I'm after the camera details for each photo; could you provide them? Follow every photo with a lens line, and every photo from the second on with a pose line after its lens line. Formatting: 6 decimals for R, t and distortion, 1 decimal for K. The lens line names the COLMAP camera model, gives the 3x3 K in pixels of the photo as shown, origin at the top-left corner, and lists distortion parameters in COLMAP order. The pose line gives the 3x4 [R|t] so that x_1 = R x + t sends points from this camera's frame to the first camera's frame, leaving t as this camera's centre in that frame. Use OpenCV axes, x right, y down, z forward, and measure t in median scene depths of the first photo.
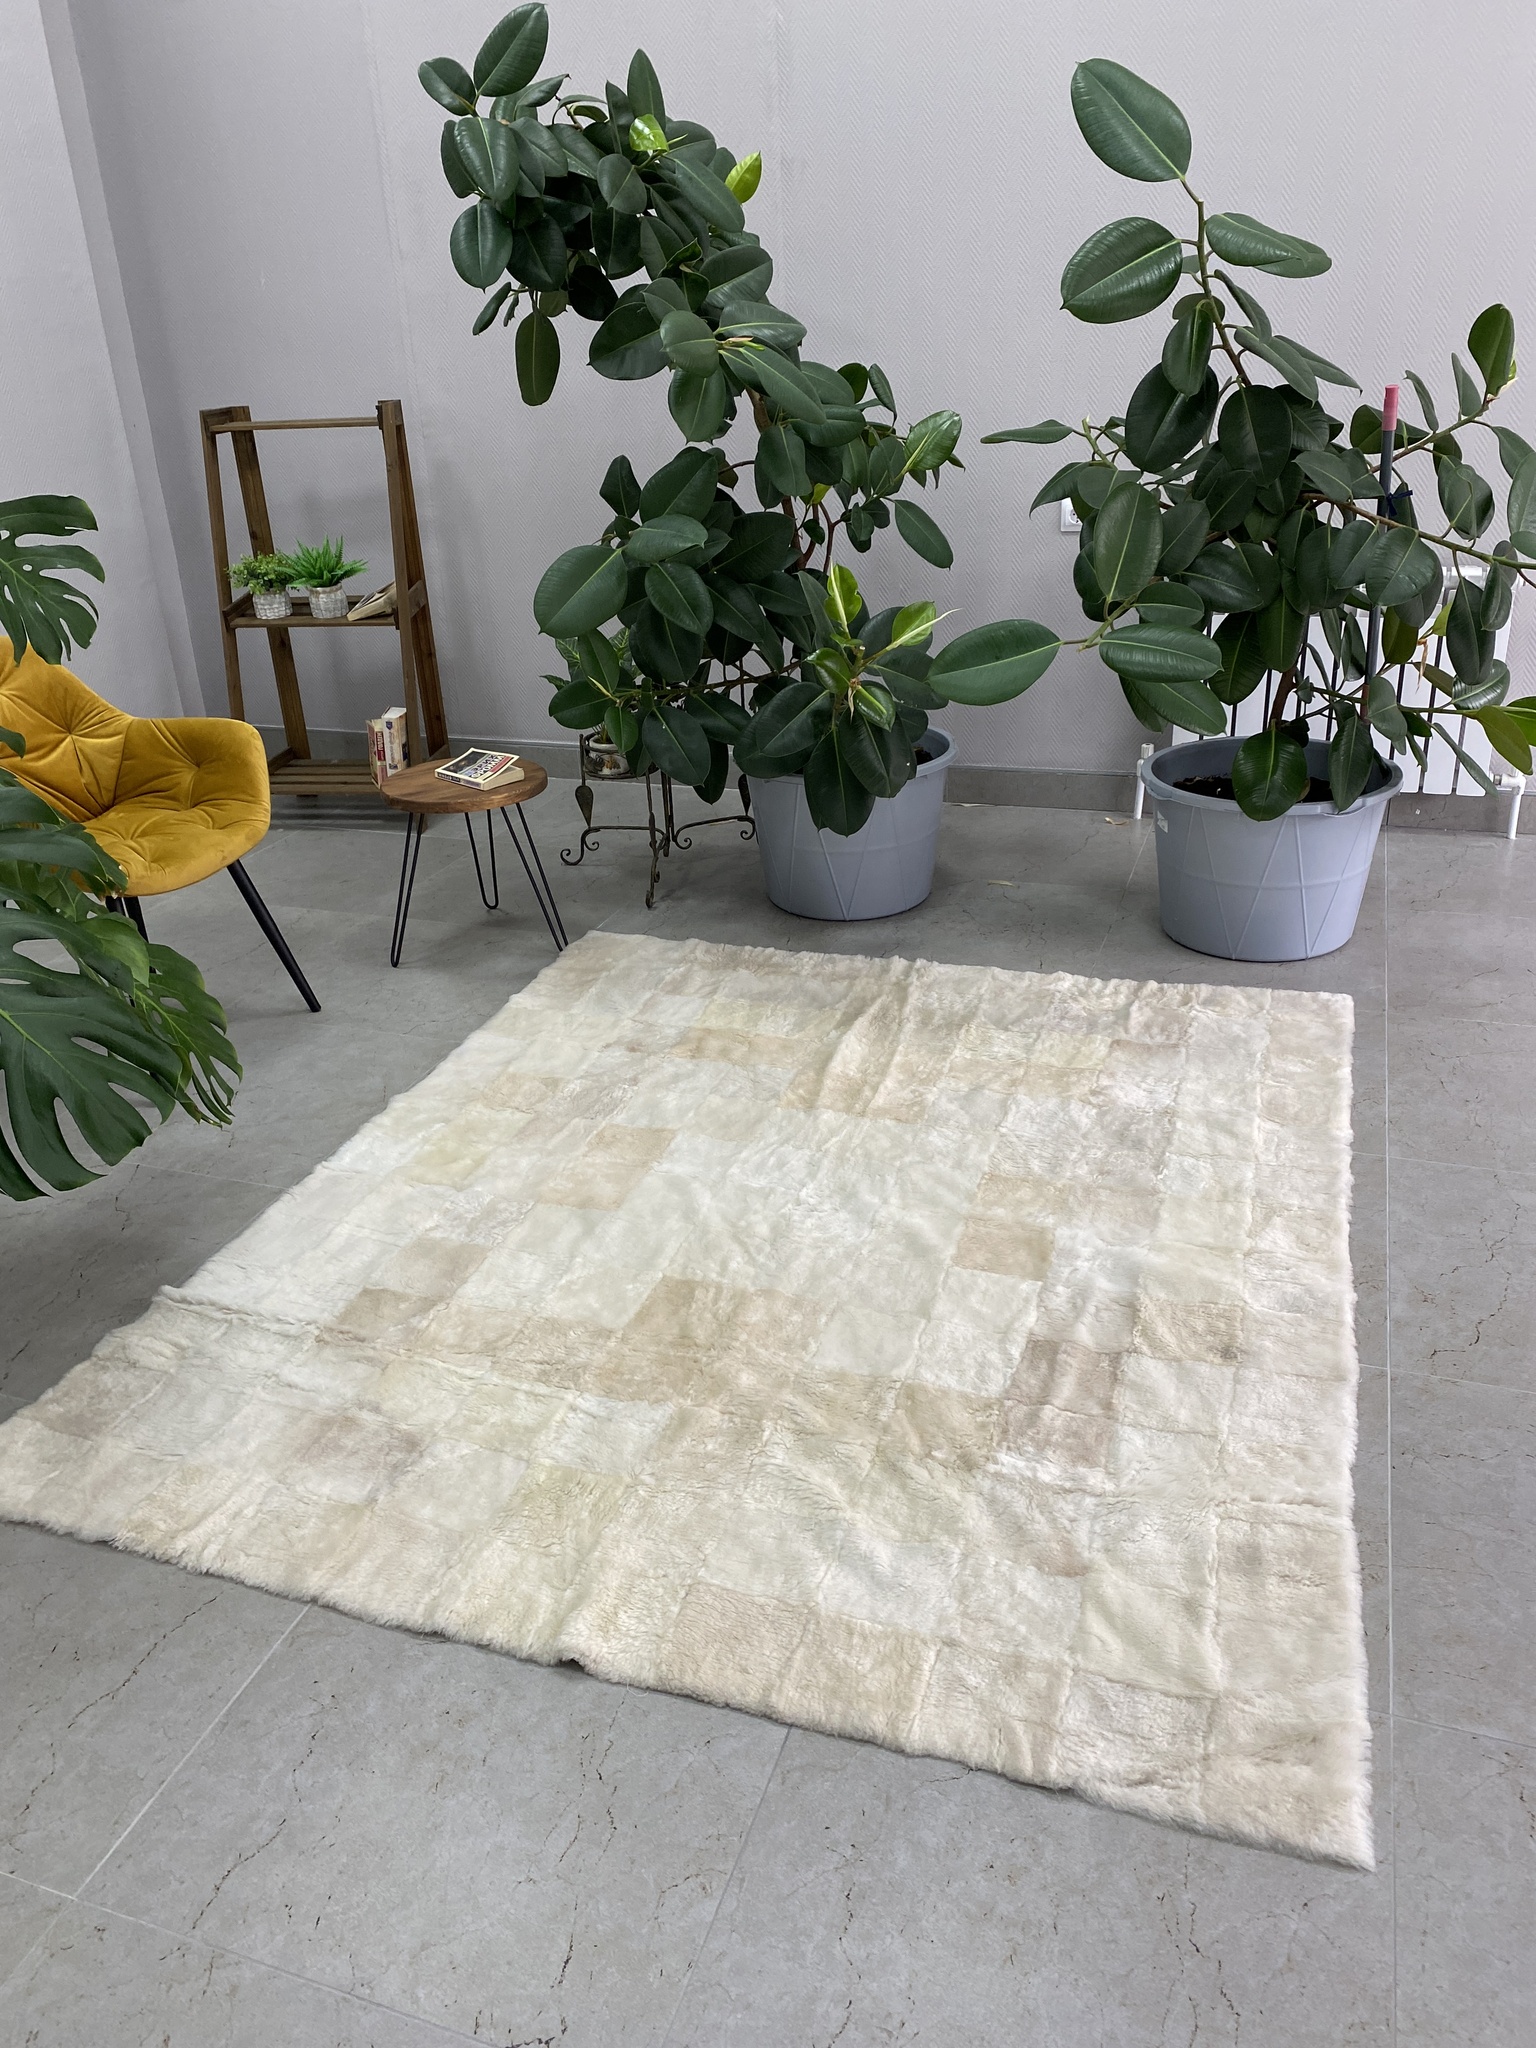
lens RADIAL K [[1579.0, 0, 769.4], [0, 1579.0, 1022.4], [0, 0, 1]] dist [0.021699, -0.023280]
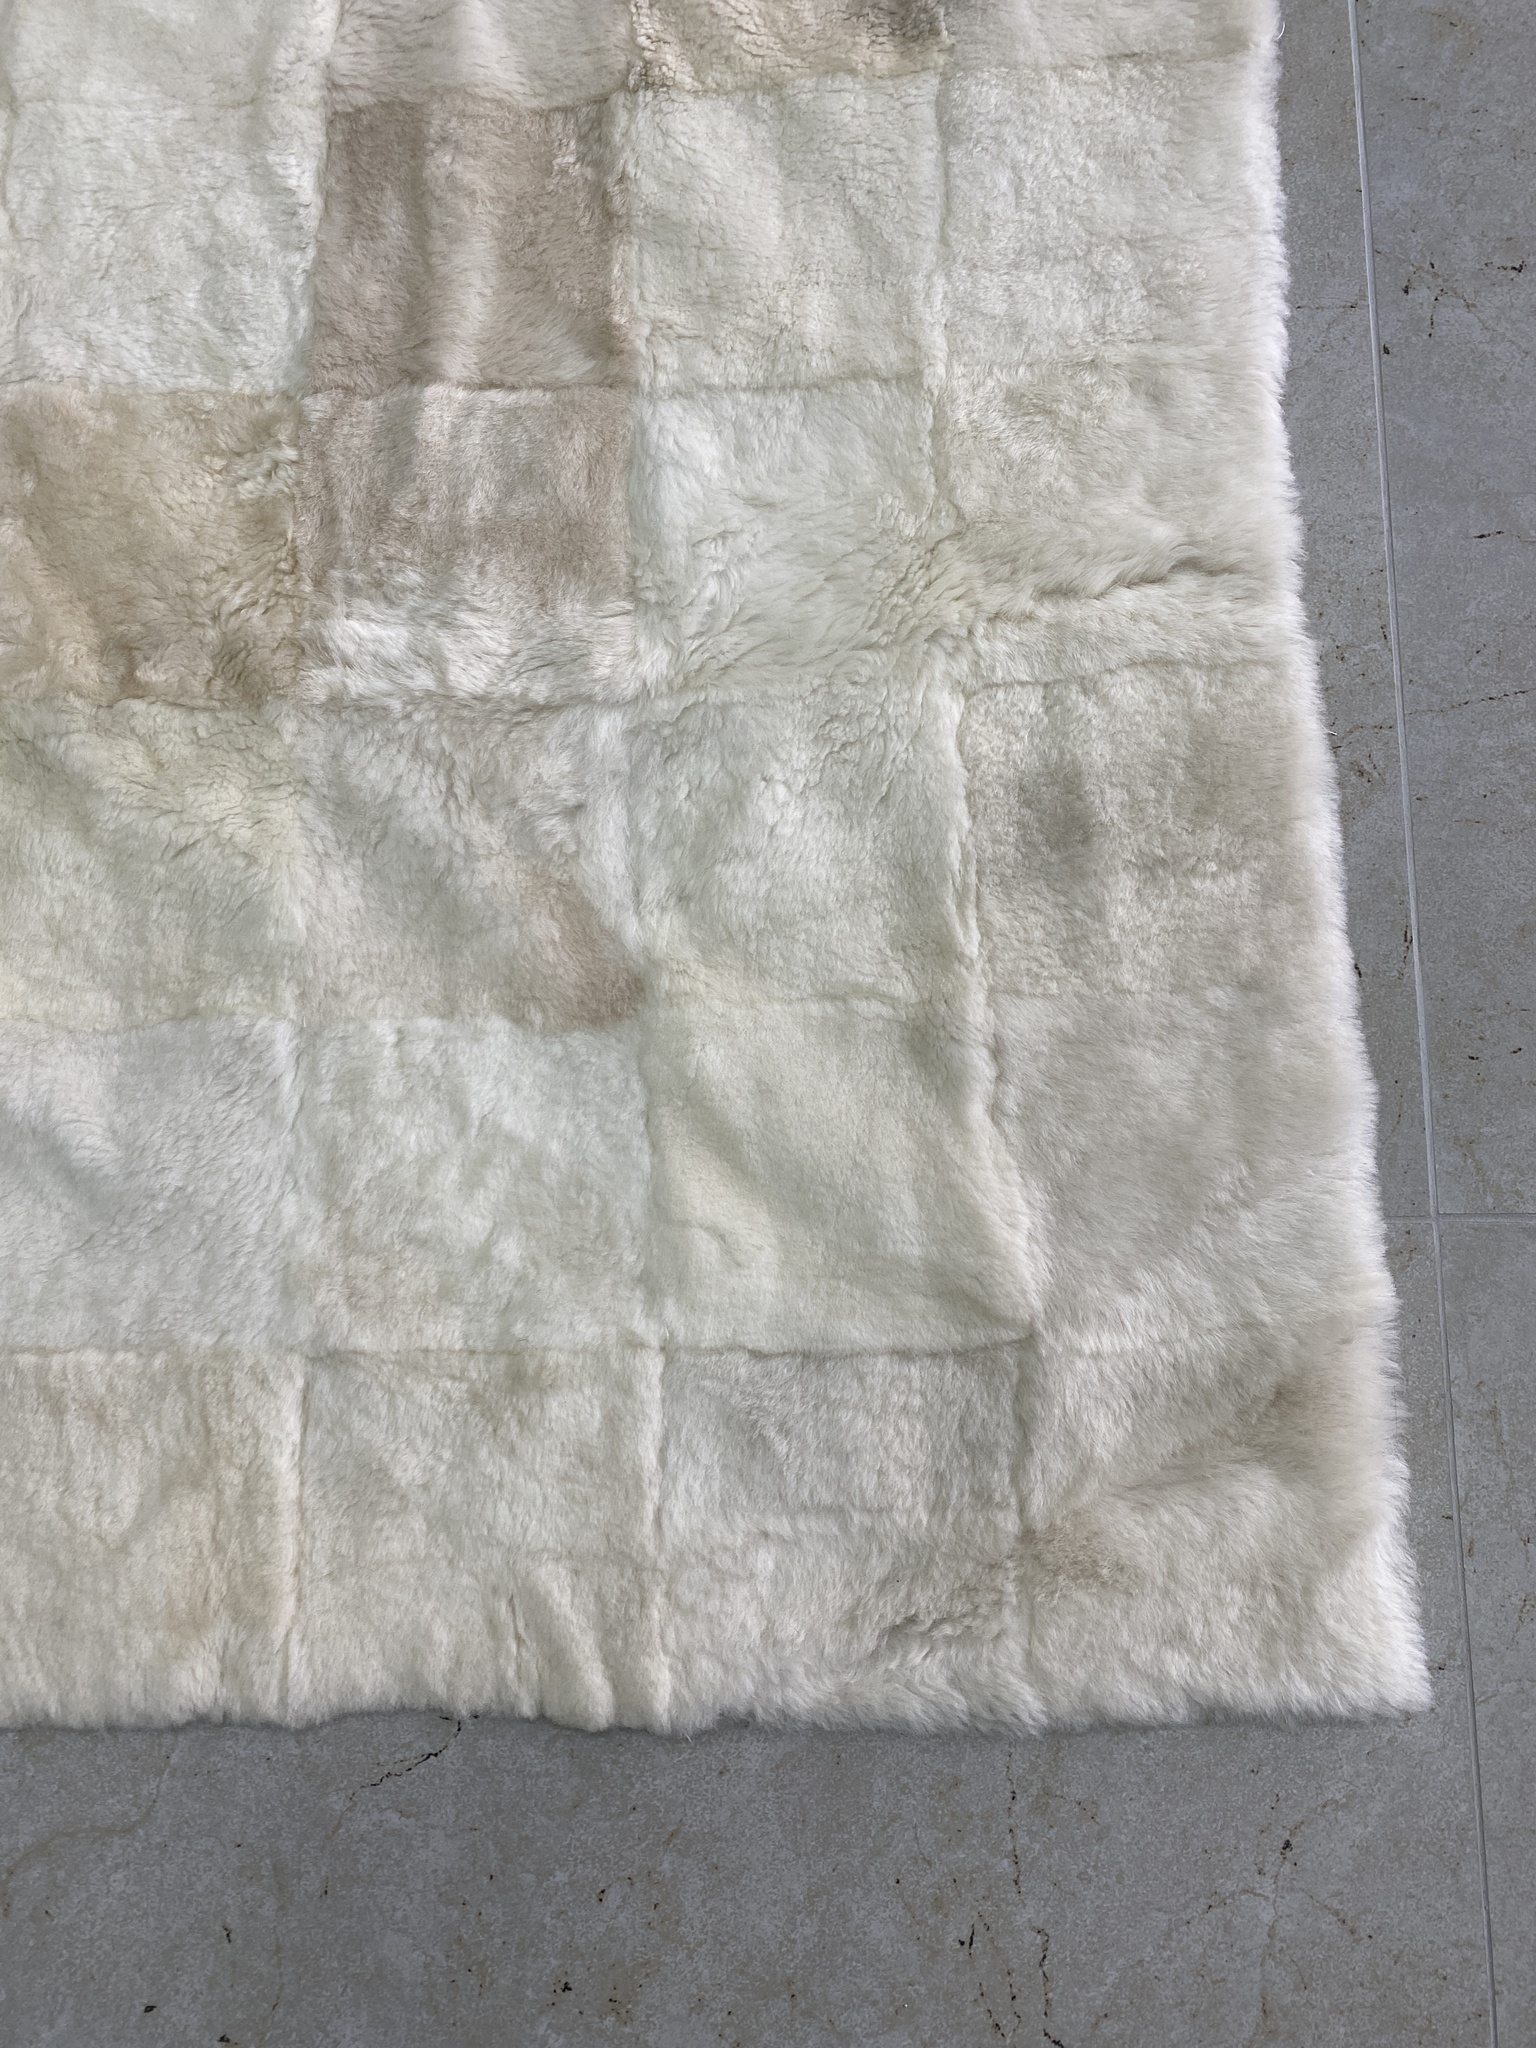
lens RADIAL K [[1579.0, 0, 758.4], [0, 1579.0, 1033.7], [0, 0, 1]] dist [0.021699, -0.023280]
pose [[0.941924, -0.324523, 0.086396, 0.188885], [0.113896, 0.550720, 0.826883, 0.054329], [-0.315923, -0.769020, 0.555698, 0.773565]]
